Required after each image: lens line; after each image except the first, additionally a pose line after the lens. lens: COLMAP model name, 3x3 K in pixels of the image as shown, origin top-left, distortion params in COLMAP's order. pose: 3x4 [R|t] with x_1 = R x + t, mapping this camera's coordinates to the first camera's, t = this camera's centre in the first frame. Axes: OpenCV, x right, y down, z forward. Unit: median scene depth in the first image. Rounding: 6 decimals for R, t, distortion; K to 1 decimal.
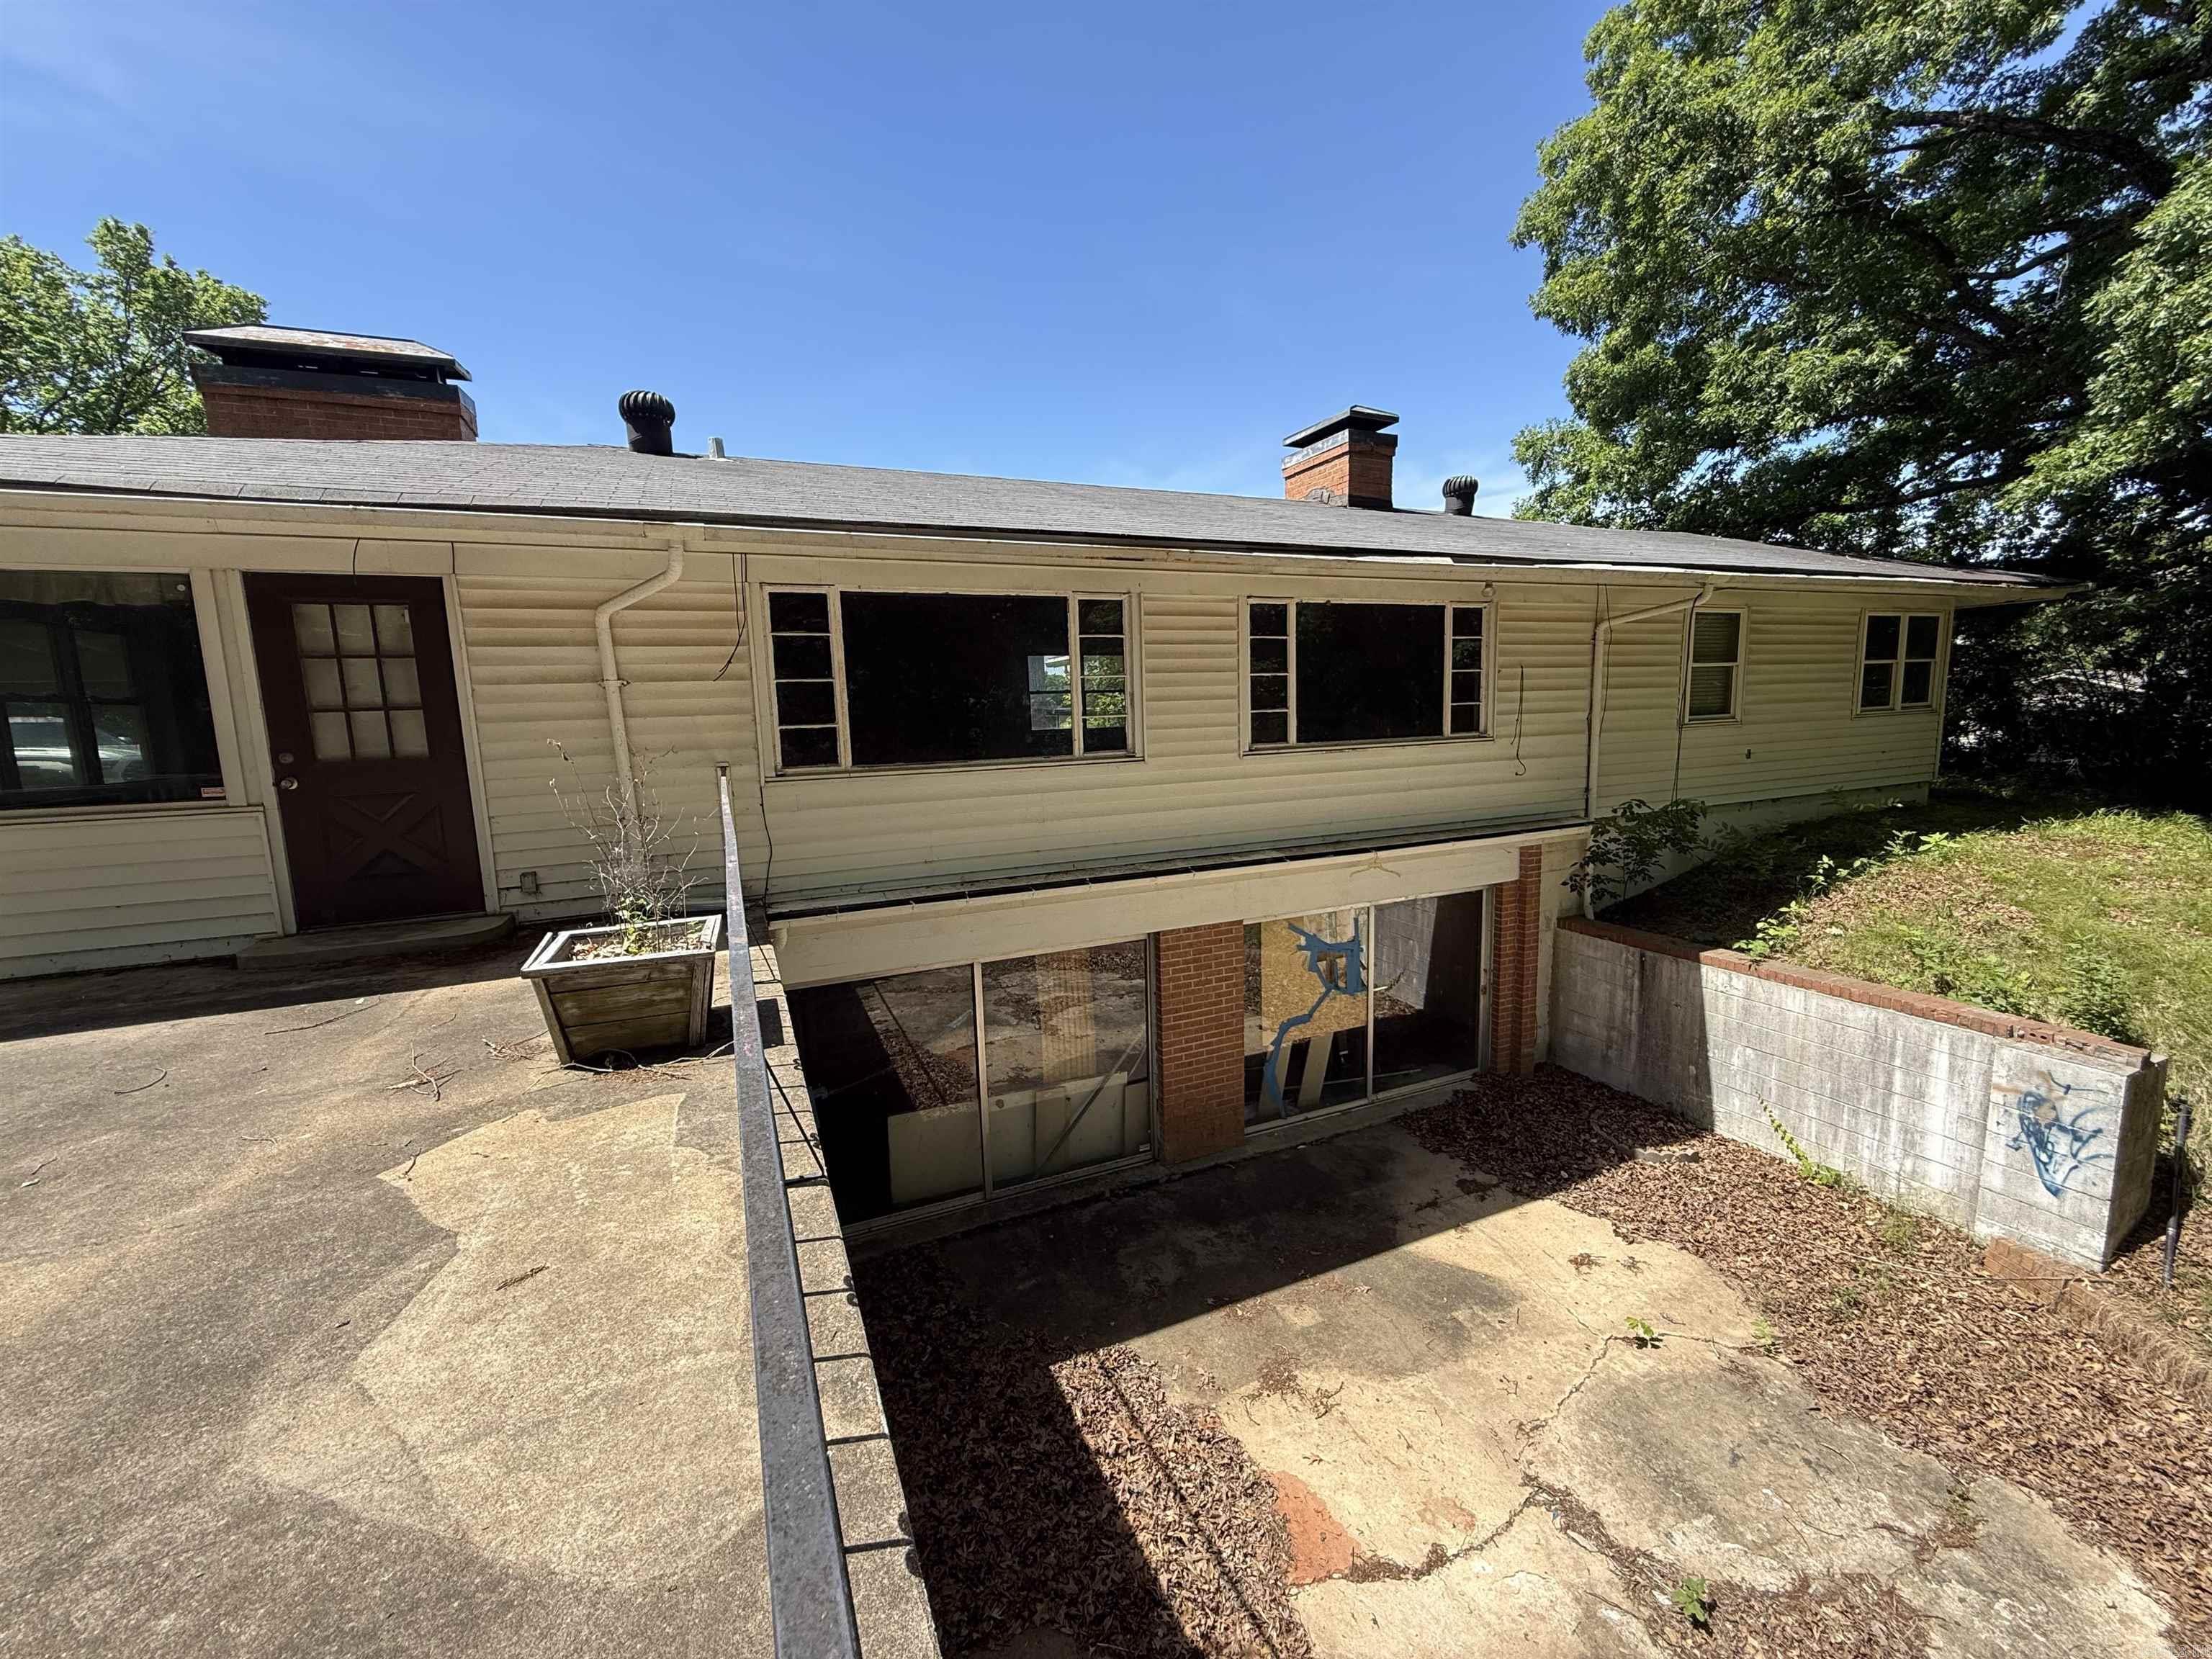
lens RADIAL K [[882.8, 0, 1106.0], [0, 882.8, 829.5], [0, 0, 1]] dist [0.001890, -0.000212]
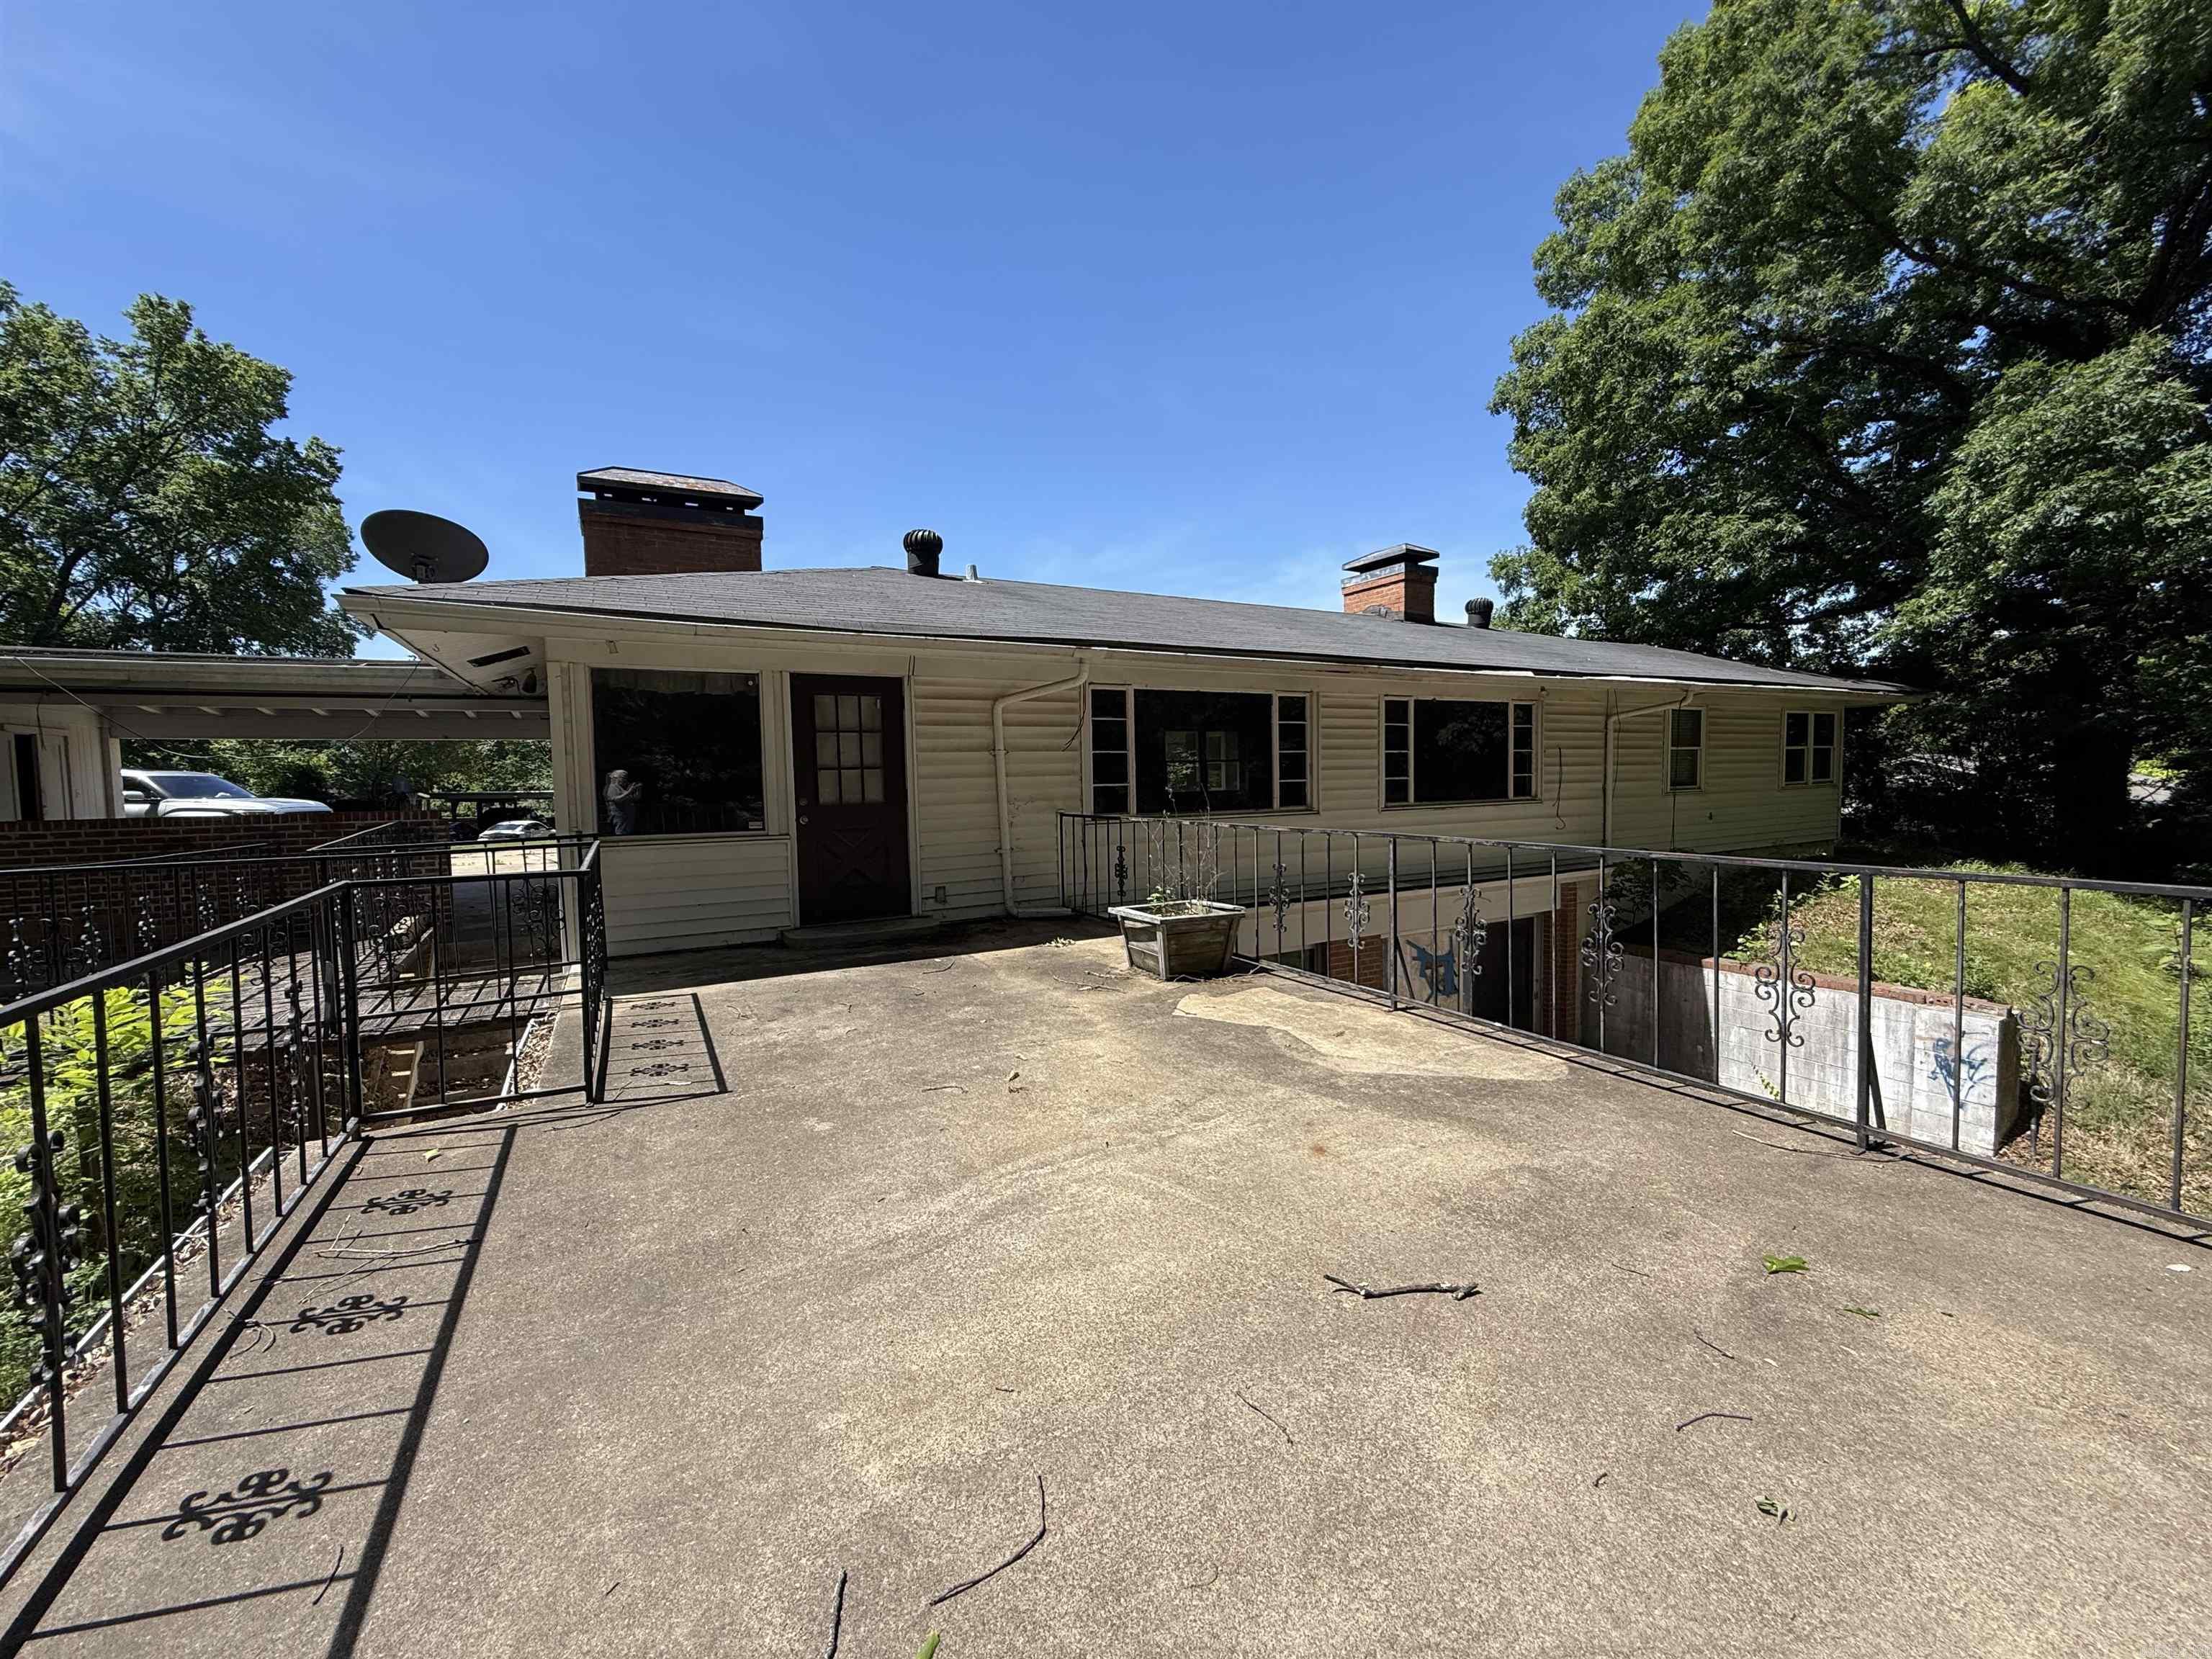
lens RADIAL K [[883.5, 0, 1104.9], [0, 883.5, 828.6], [0, 0, 1]] dist [0.001276, -0.000140]
pose [[0.996103, 0.007604, 0.087866, -0.339667], [-0.000750, 0.996971, -0.077771, 0.042806], [-0.088191, 0.077402, 0.993092, -0.264835]]
